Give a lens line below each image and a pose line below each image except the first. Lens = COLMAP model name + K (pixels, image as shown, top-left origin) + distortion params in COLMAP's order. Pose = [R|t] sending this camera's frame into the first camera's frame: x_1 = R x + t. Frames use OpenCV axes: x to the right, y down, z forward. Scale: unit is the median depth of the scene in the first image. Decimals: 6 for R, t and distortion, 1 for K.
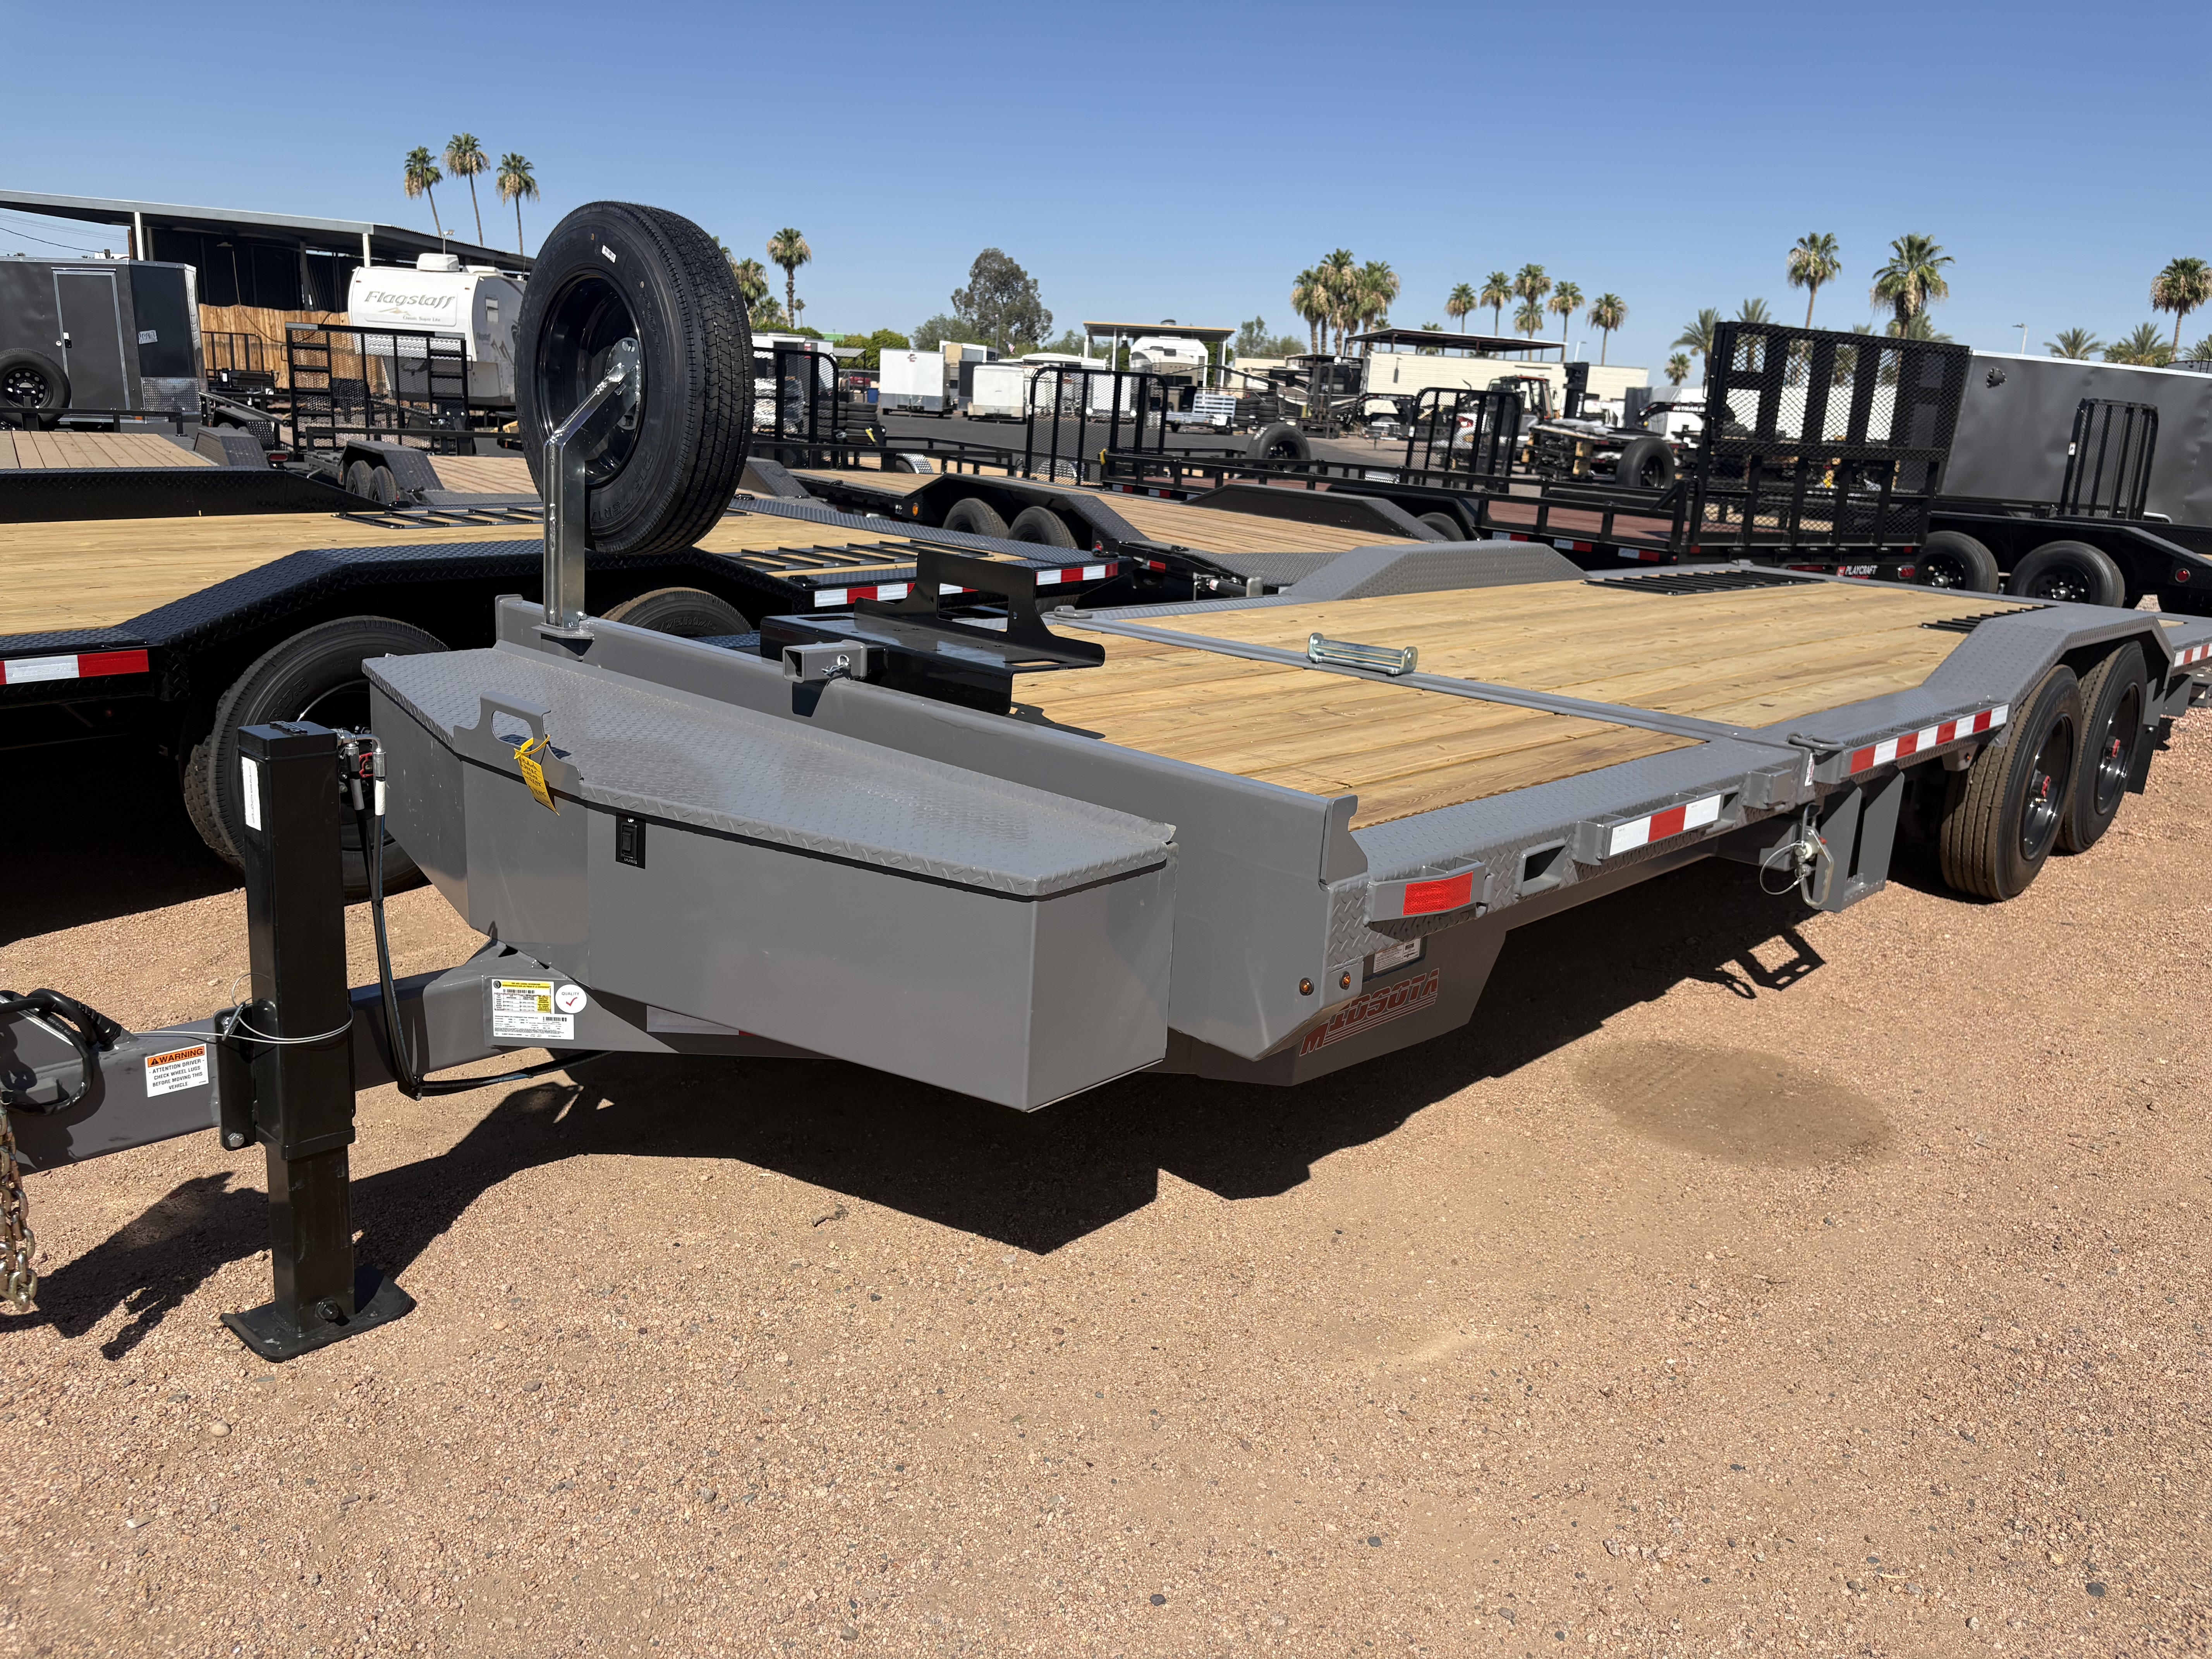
lens RADIAL K [[1676.3, 0, 1106.0], [0, 1676.3, 829.5], [0, 0, 1]] dist [0.058079, -0.063641]
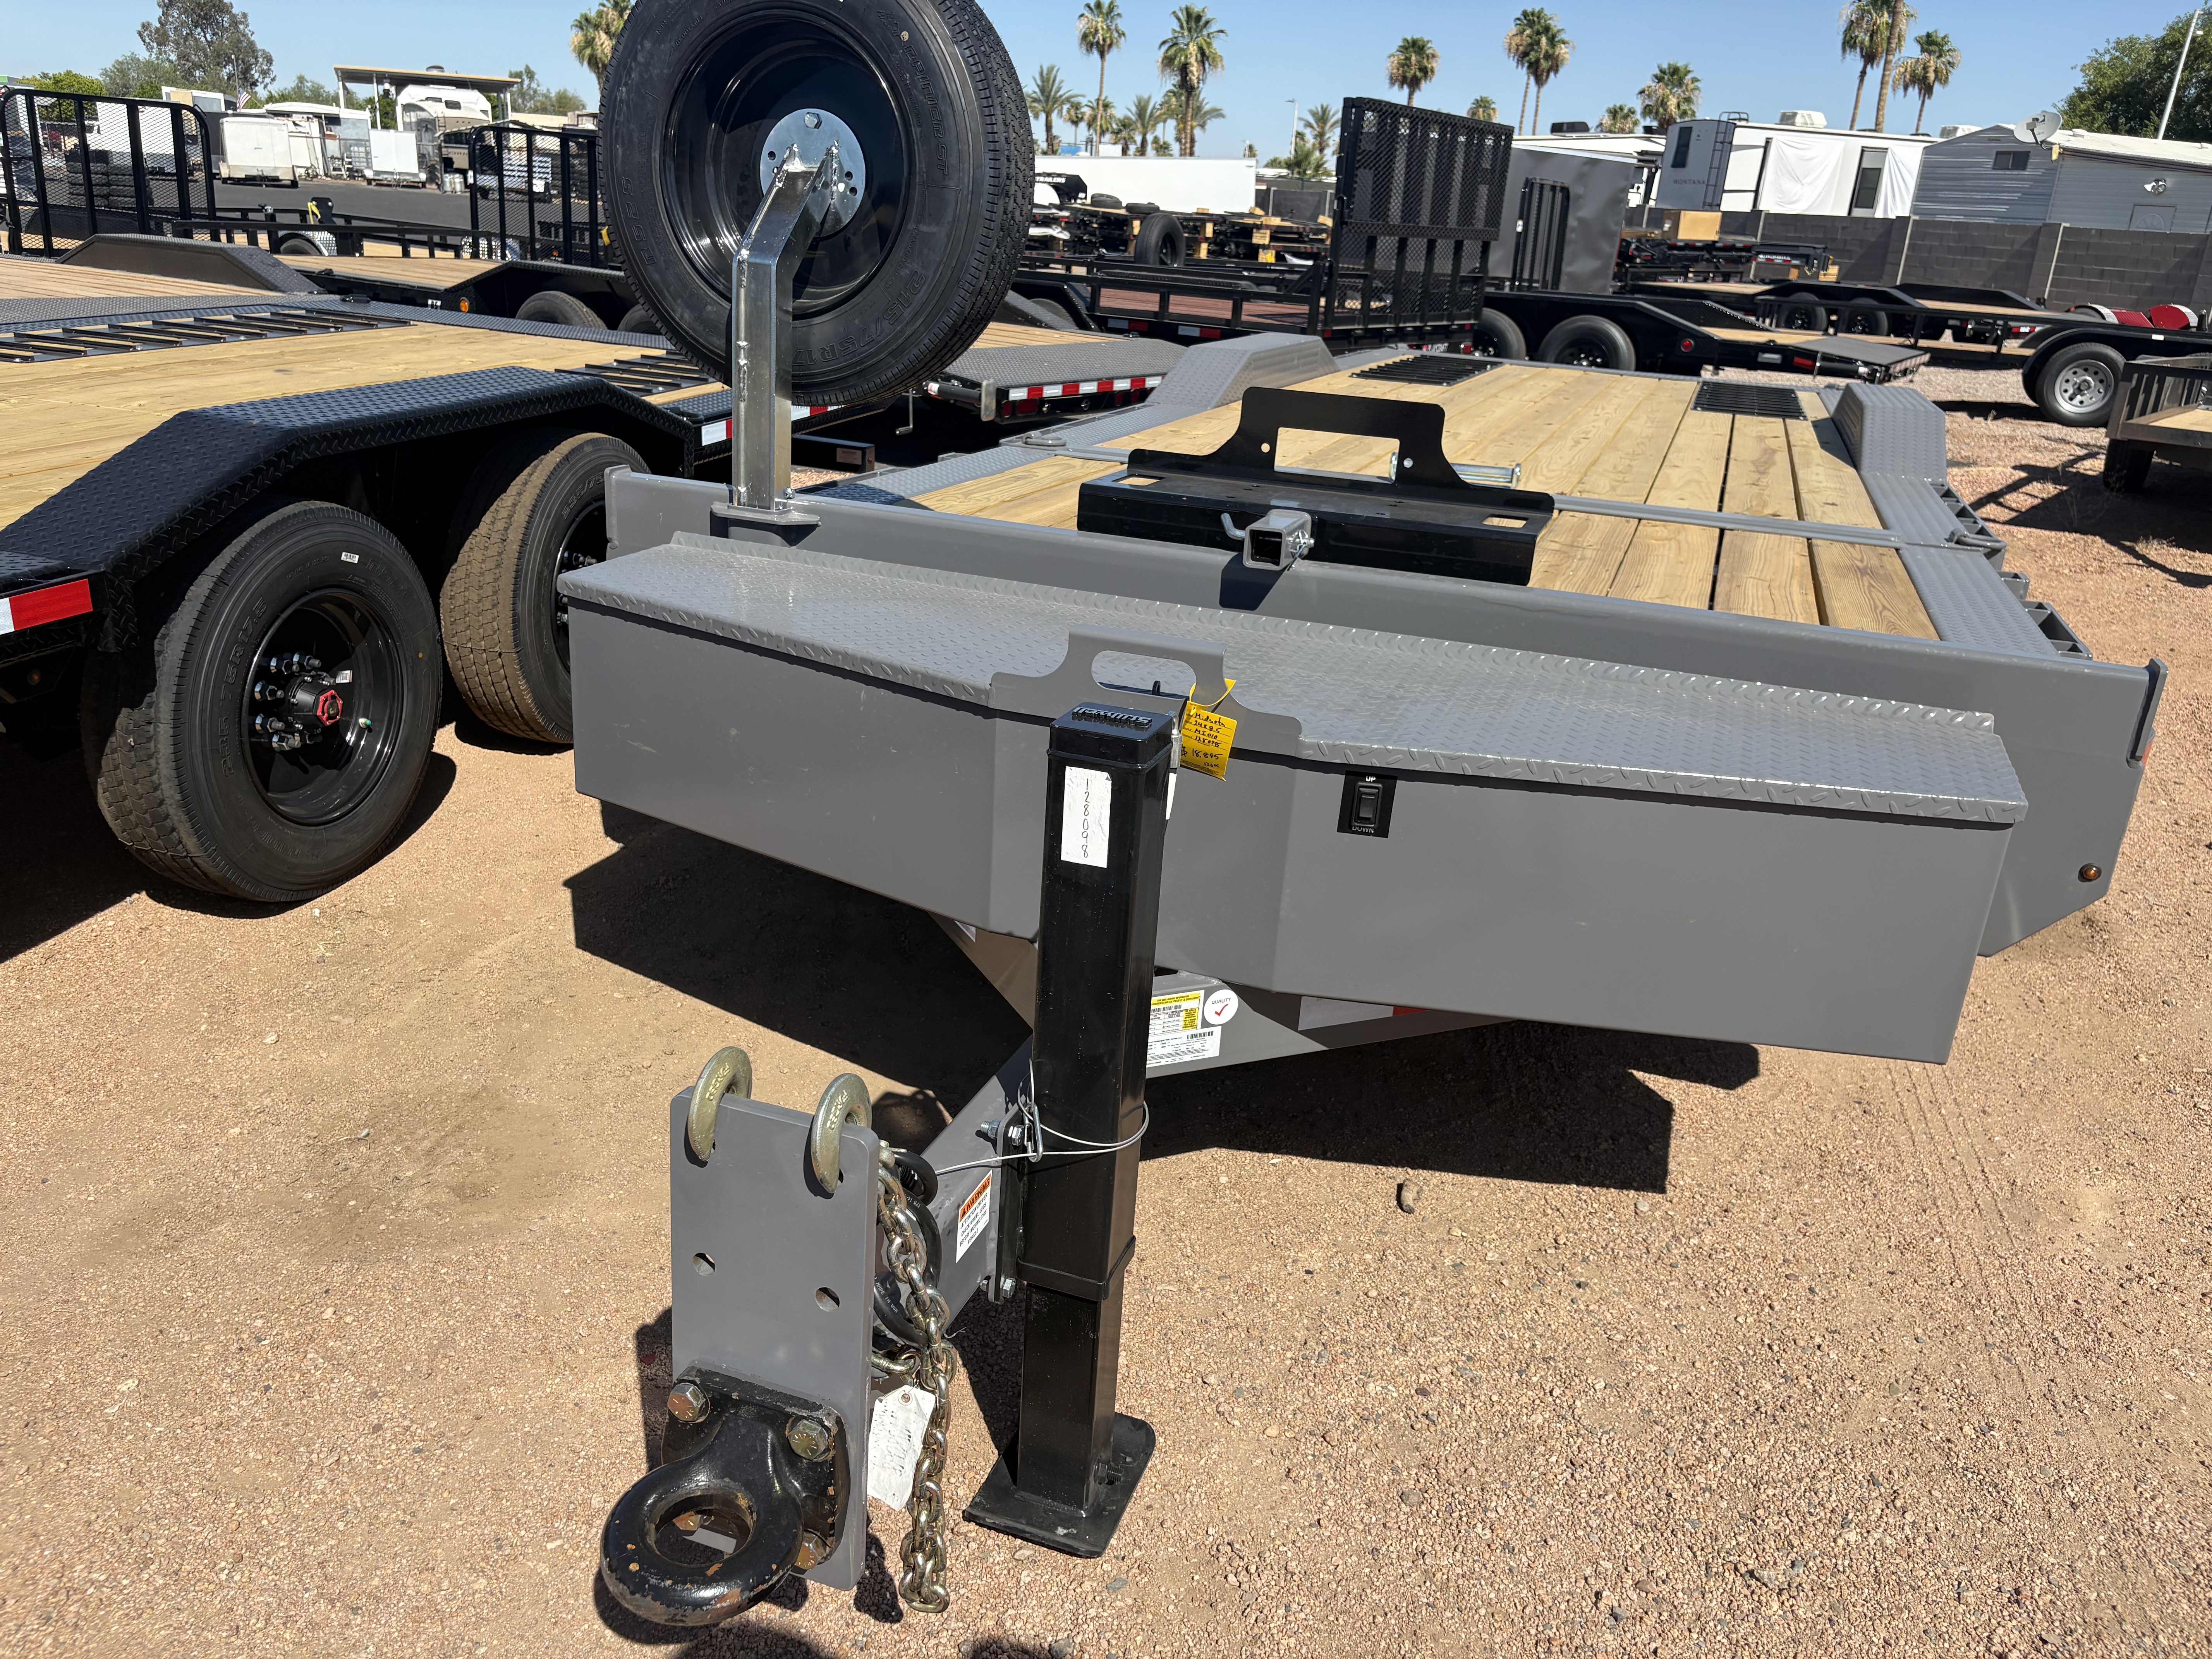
lens RADIAL K [[1676.3, 0, 1106.0], [0, 1676.3, 829.5], [0, 0, 1]] dist [0.058079, -0.063641]
pose [[0.924688, -0.134011, 0.356360, -0.119332], [0.088490, 0.986021, 0.141183, -0.018049], [-0.370299, -0.099016, 0.923620, 0.057807]]
